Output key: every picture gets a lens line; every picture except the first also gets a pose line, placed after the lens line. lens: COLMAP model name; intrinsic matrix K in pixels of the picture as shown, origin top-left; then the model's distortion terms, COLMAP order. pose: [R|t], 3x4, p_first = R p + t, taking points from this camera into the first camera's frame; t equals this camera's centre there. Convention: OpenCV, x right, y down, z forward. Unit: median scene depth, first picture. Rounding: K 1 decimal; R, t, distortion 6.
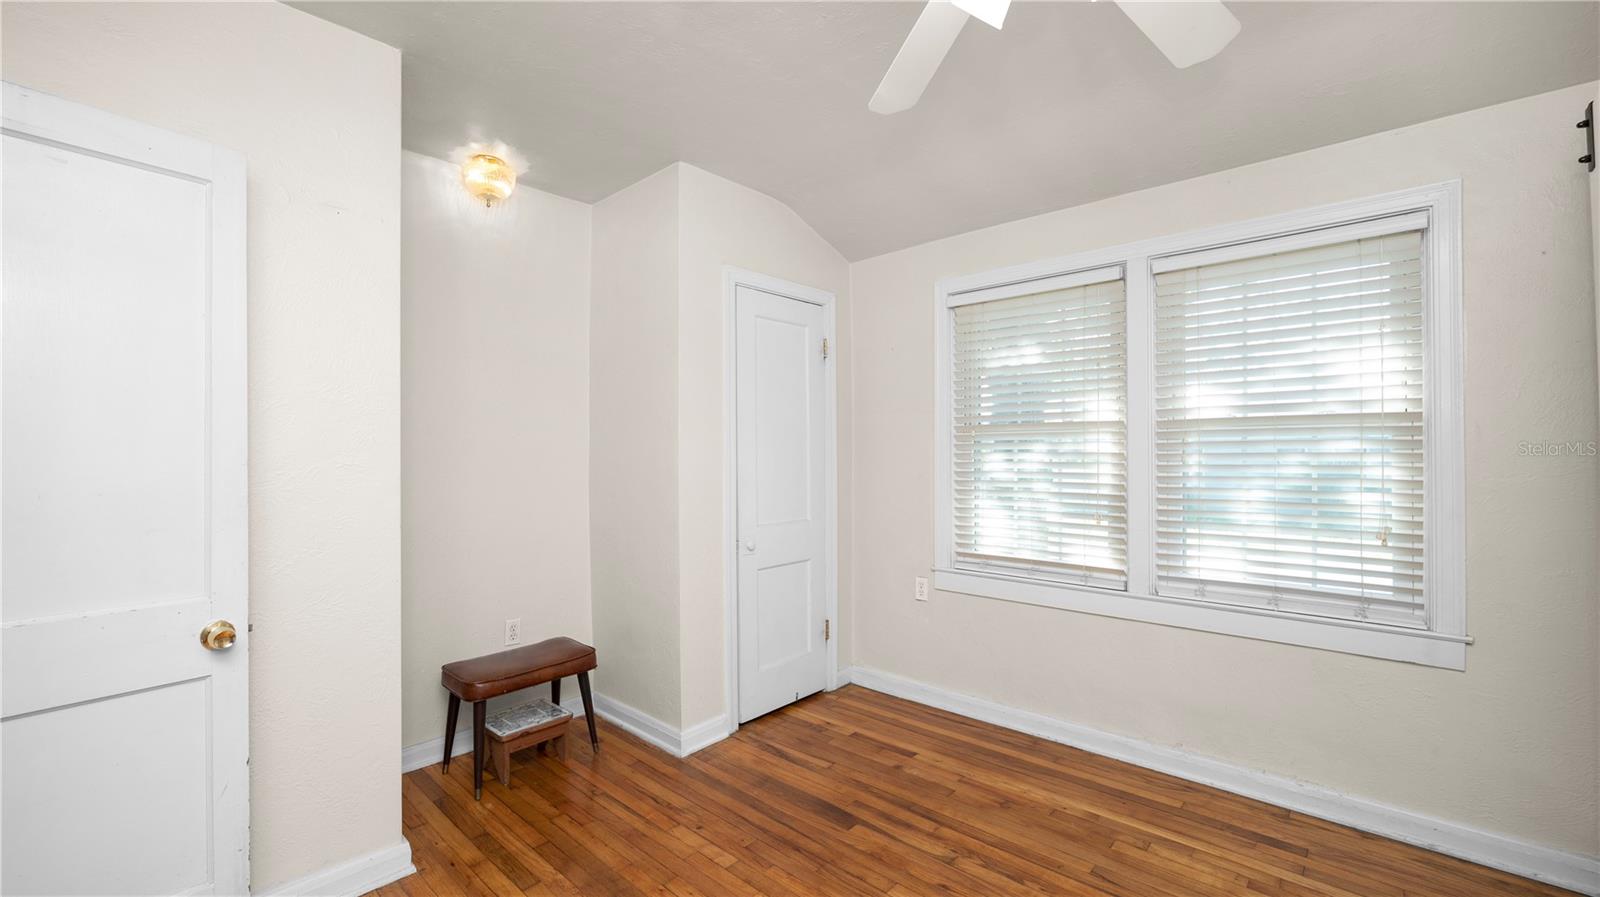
lens RADIAL K [[654.3, 0, 798.3], [0, 654.3, 451.3], [0, 0, 1]] dist [-0.009249, 0.000024]
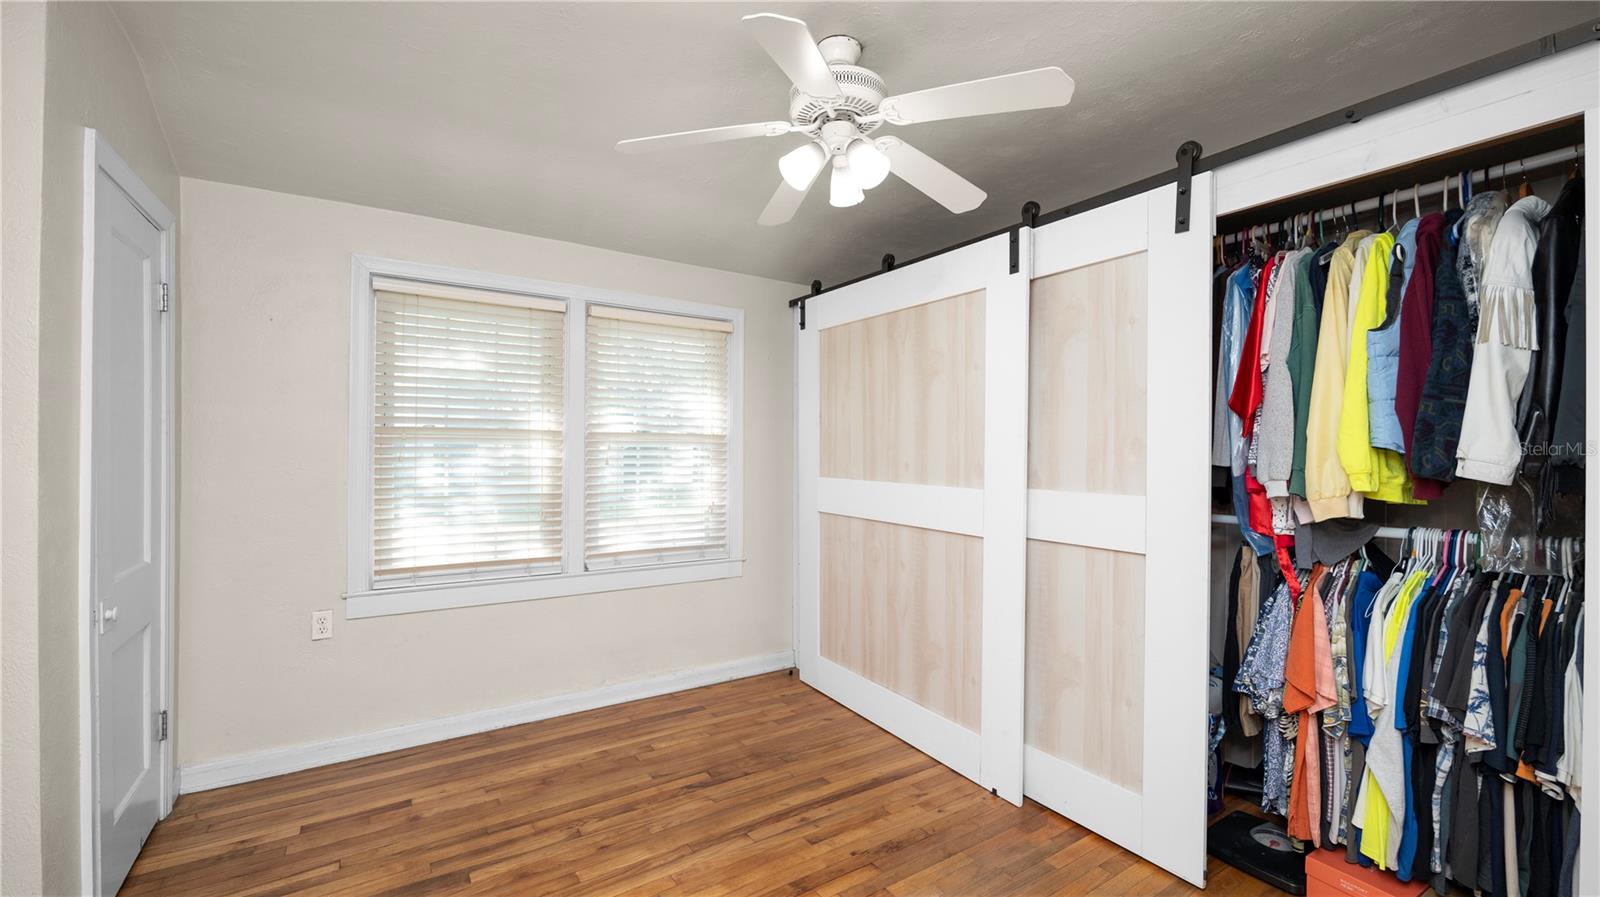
lens RADIAL K [[654.3, 0, 798.3], [0, 654.3, 451.3], [0, 0, 1]] dist [-0.009249, 0.000024]
pose [[0.249761, 0.004986, 0.968295, -0.559653], [-0.008672, 0.999958, -0.002912, -0.010042], [-0.968269, -0.007670, 0.249794, 0.285772]]
